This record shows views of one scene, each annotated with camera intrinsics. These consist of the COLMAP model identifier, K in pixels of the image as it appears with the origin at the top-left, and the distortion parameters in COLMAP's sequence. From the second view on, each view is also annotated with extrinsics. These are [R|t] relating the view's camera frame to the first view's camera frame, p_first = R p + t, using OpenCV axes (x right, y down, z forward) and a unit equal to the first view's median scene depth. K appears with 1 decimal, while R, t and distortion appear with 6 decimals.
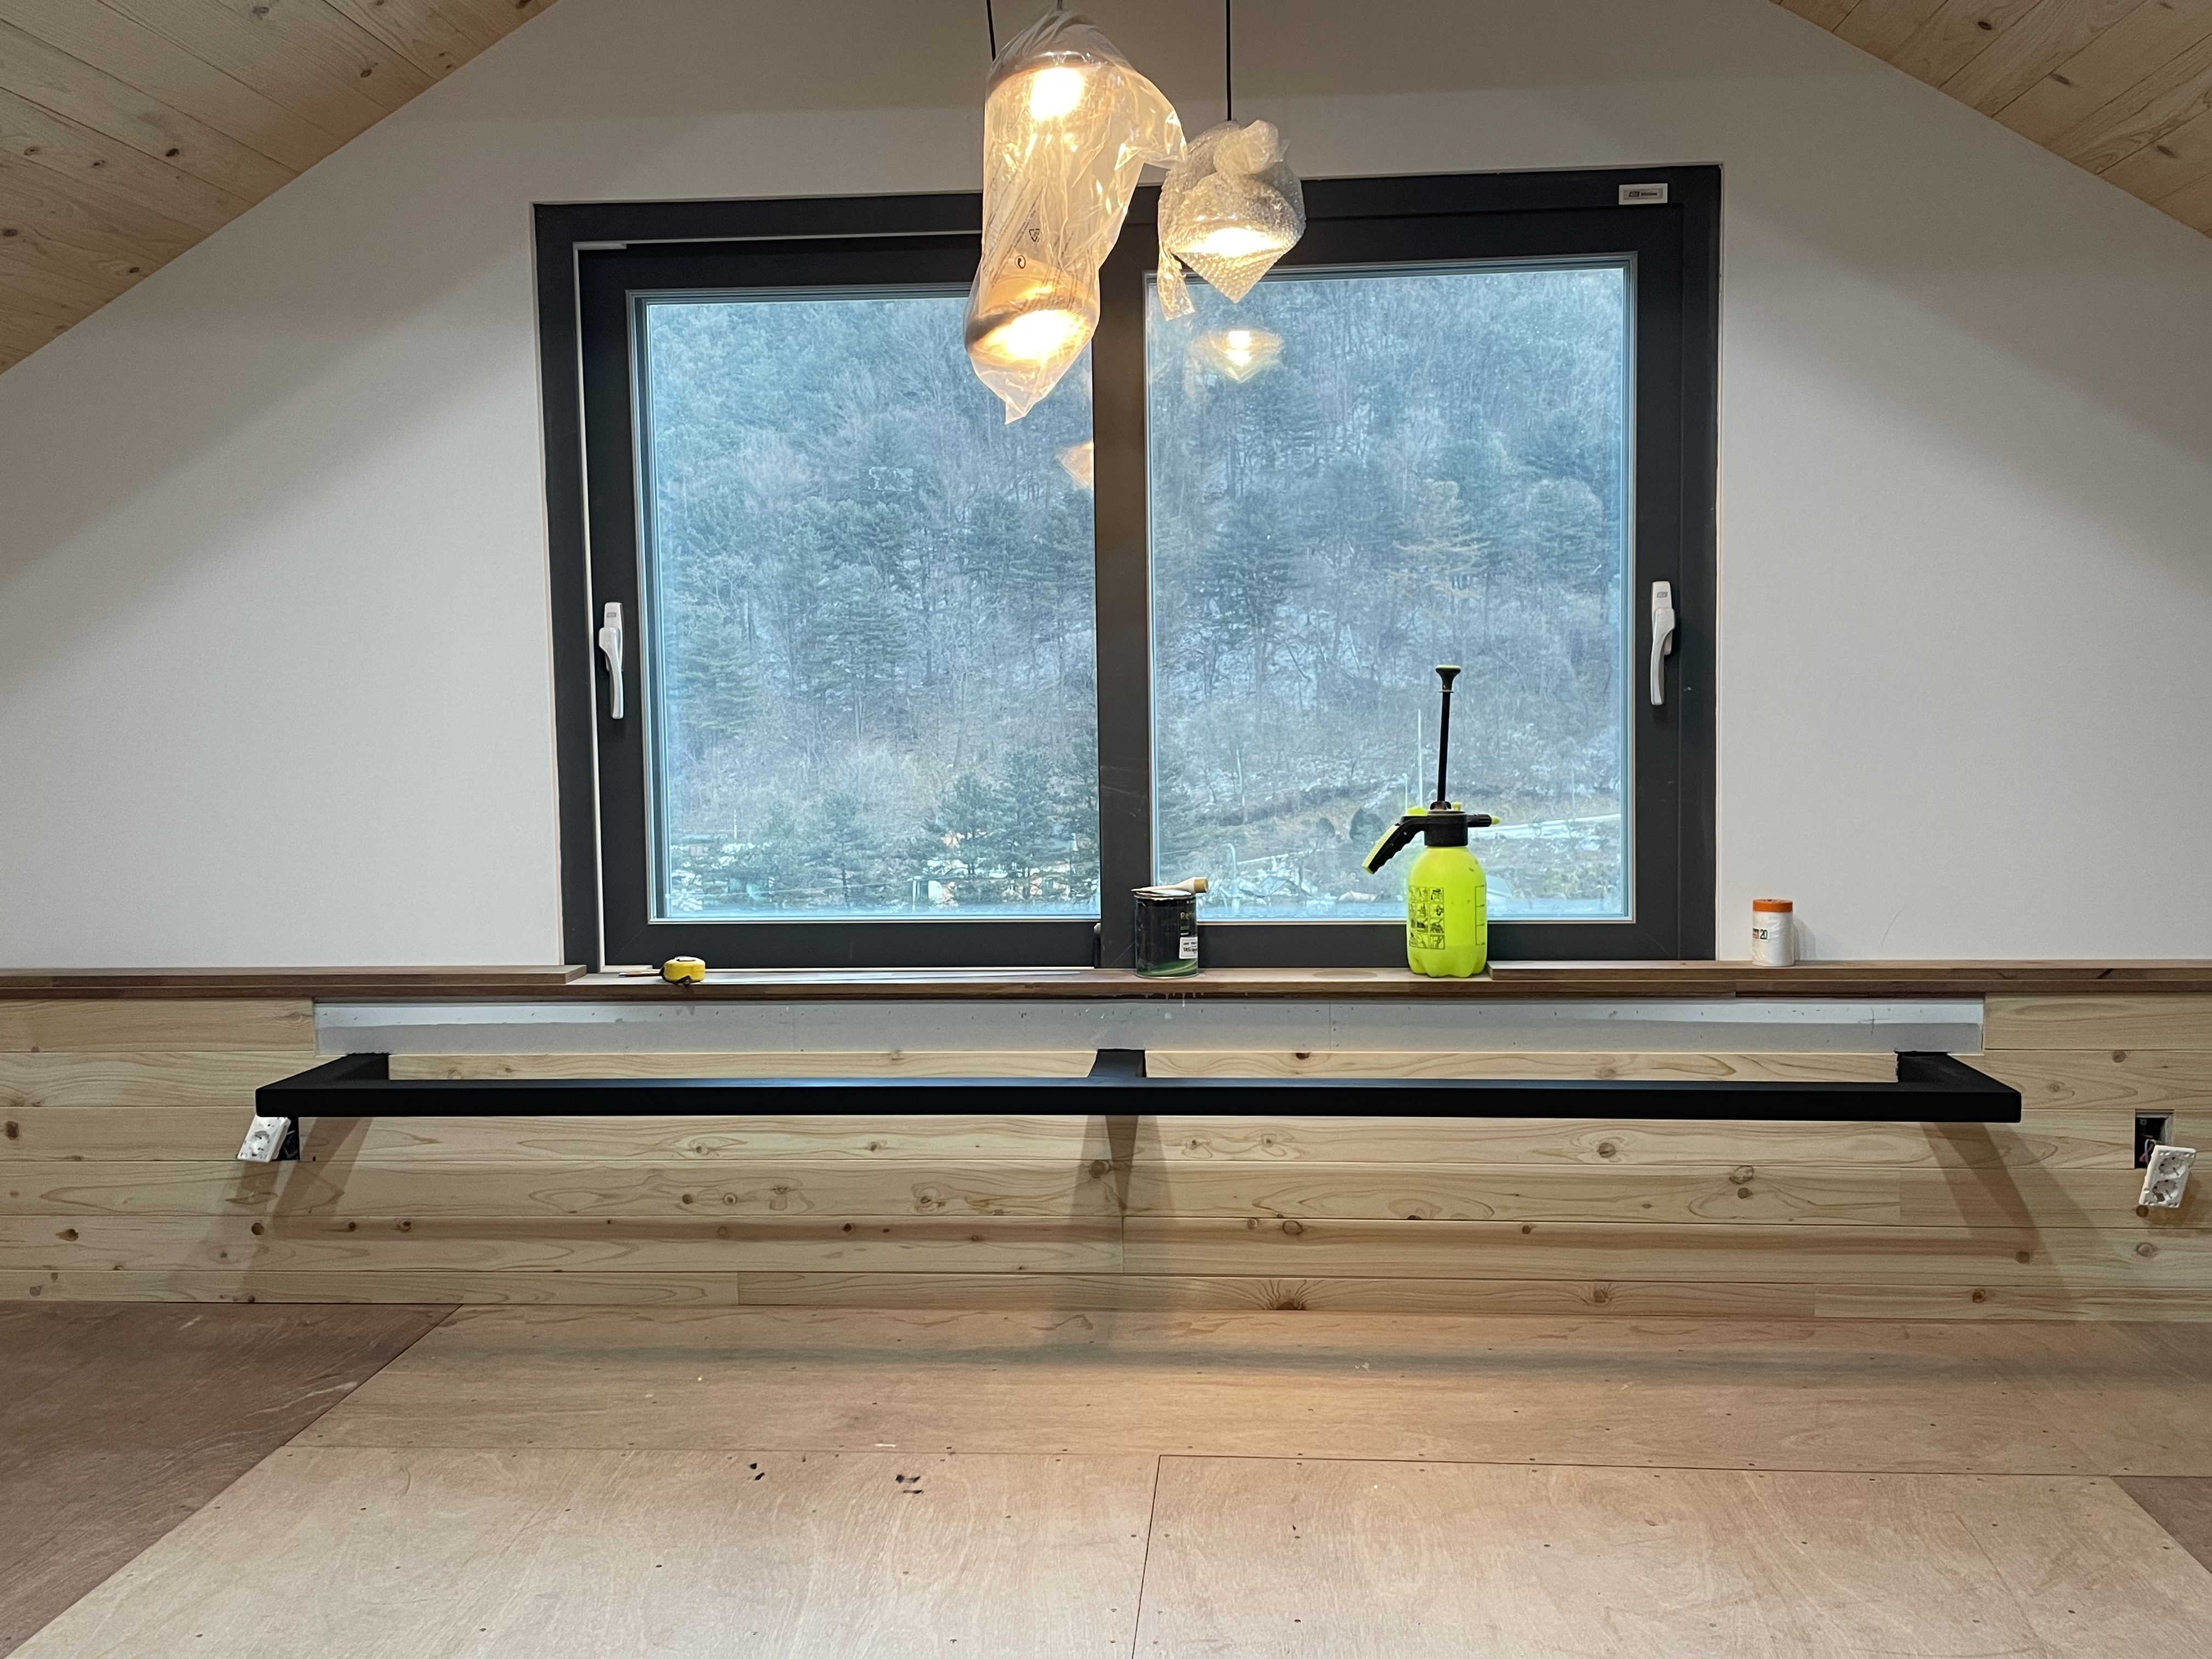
lens RADIAL K [[1965.0, 0, 1106.0], [0, 1965.0, 829.5], [0, 0, 1]] dist [0.109645, -0.148333]
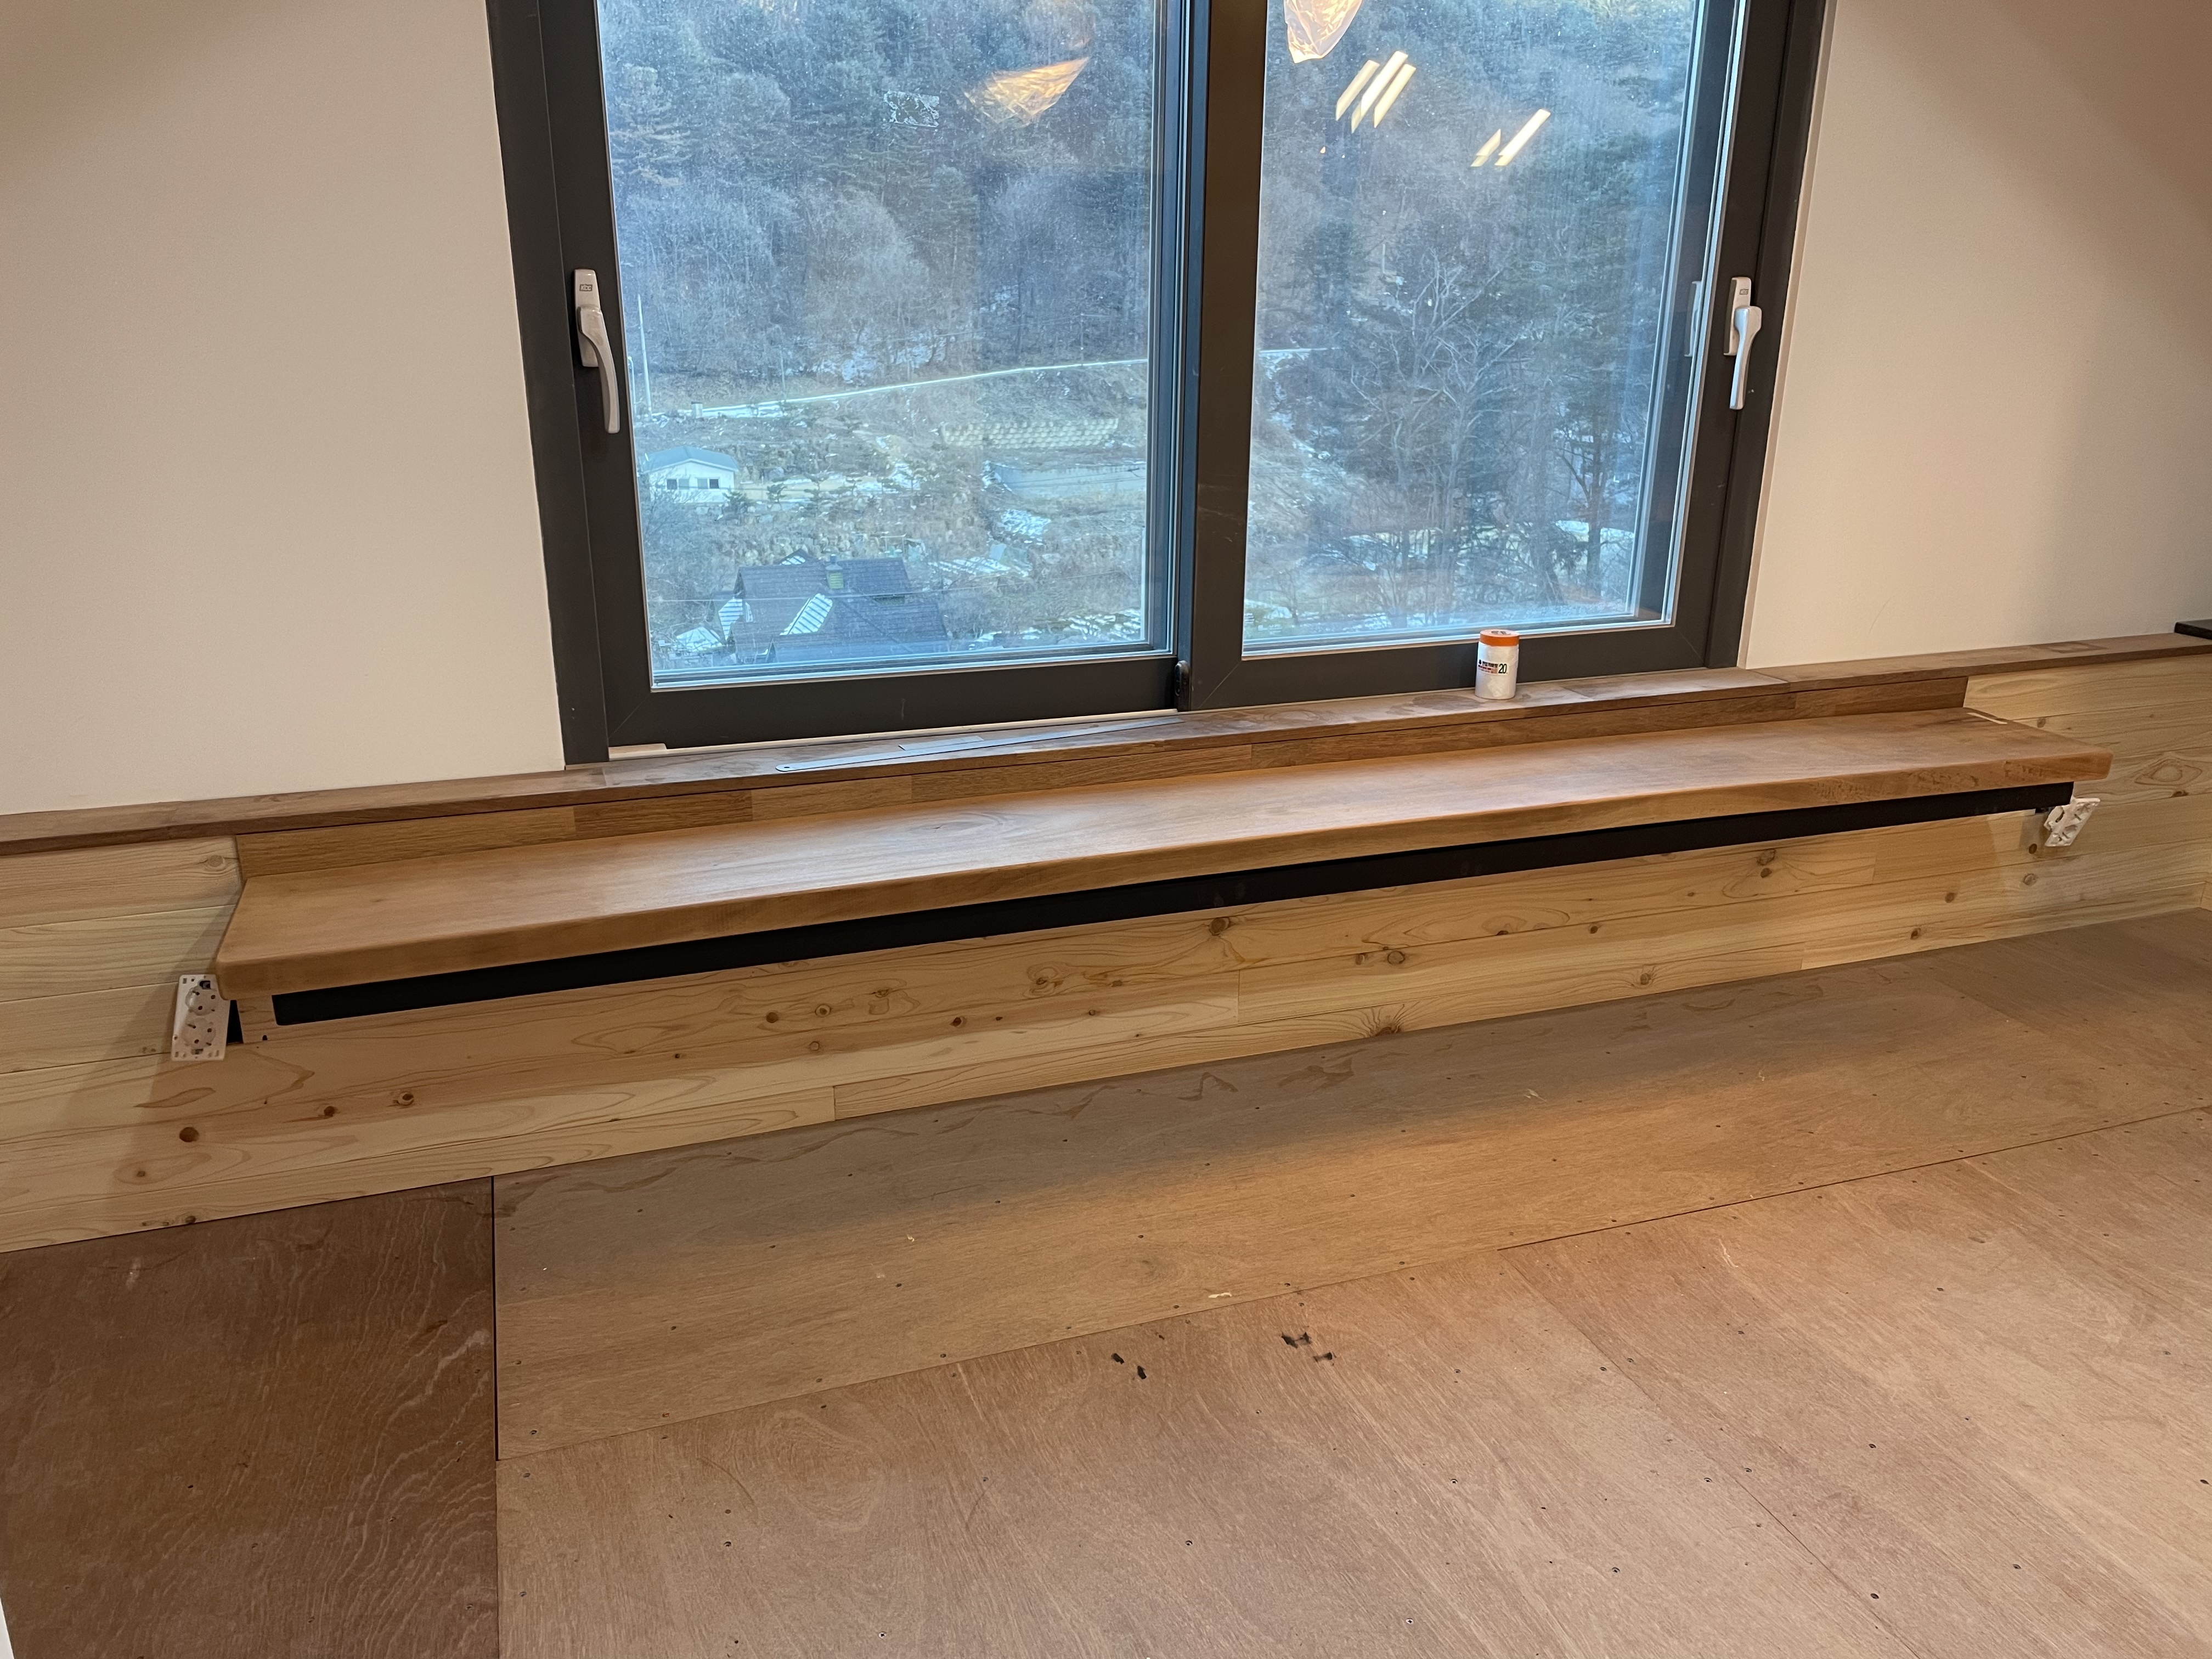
lens RADIAL K [[1663.0, 0, 1106.0], [0, 1663.0, 829.5], [0, 0, 1]] dist [0.110081, -0.141402]
pose [[0.911345, -0.108801, 0.397004, -0.357360], [0.008756, 0.969343, 0.245554, -0.067378], [-0.411550, -0.220308, 0.884359, 0.321688]]
